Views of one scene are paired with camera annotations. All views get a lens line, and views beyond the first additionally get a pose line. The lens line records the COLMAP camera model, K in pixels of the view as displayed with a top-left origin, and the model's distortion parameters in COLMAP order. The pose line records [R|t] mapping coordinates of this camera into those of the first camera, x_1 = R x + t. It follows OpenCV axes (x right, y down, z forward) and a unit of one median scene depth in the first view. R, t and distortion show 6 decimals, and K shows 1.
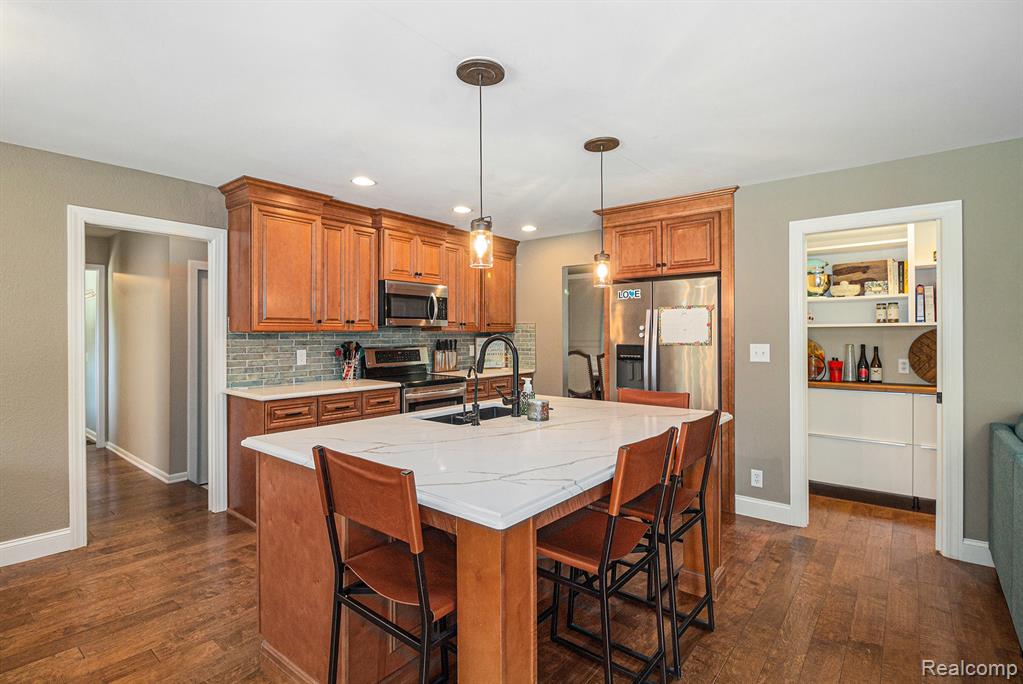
lens RADIAL K [[489.7, 0, 509.5], [0, 489.7, 336.6], [0, 0, 1]] dist [0.001099, -0.003827]
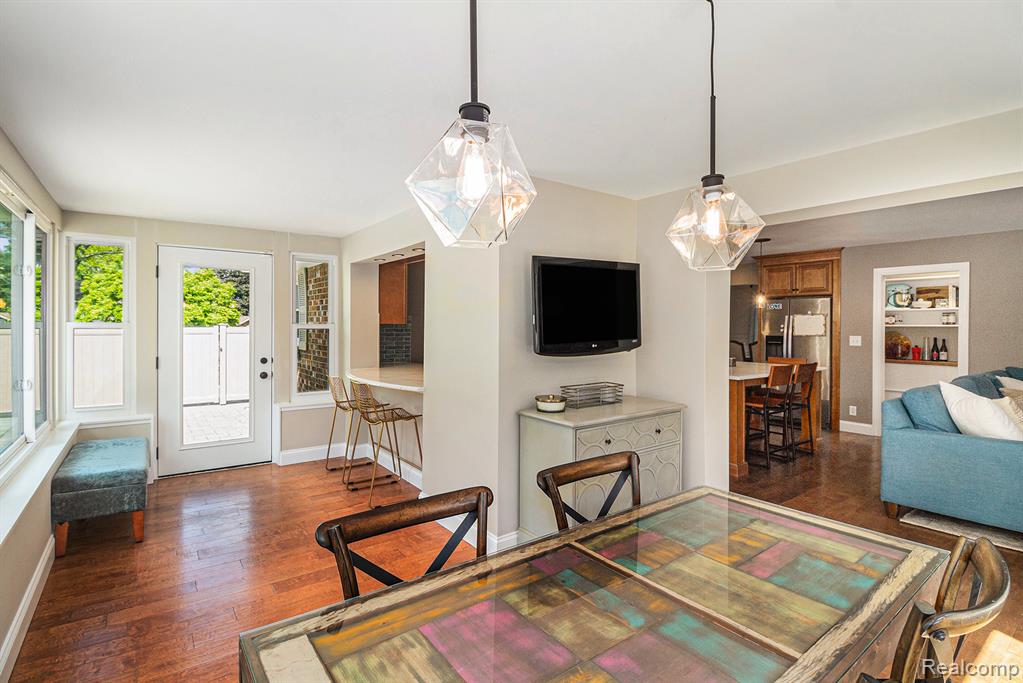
lens RADIAL K [[489.7, 0, 494.7], [0, 489.7, 327.3], [0, 0, 1]] dist [0.001099, -0.003827]
pose [[0.961833, 0.010212, -0.273446, -0.244323], [-0.010555, 0.999944, 0.000214, -0.002959], [0.273433, 0.002680, 0.961887, -0.981507]]
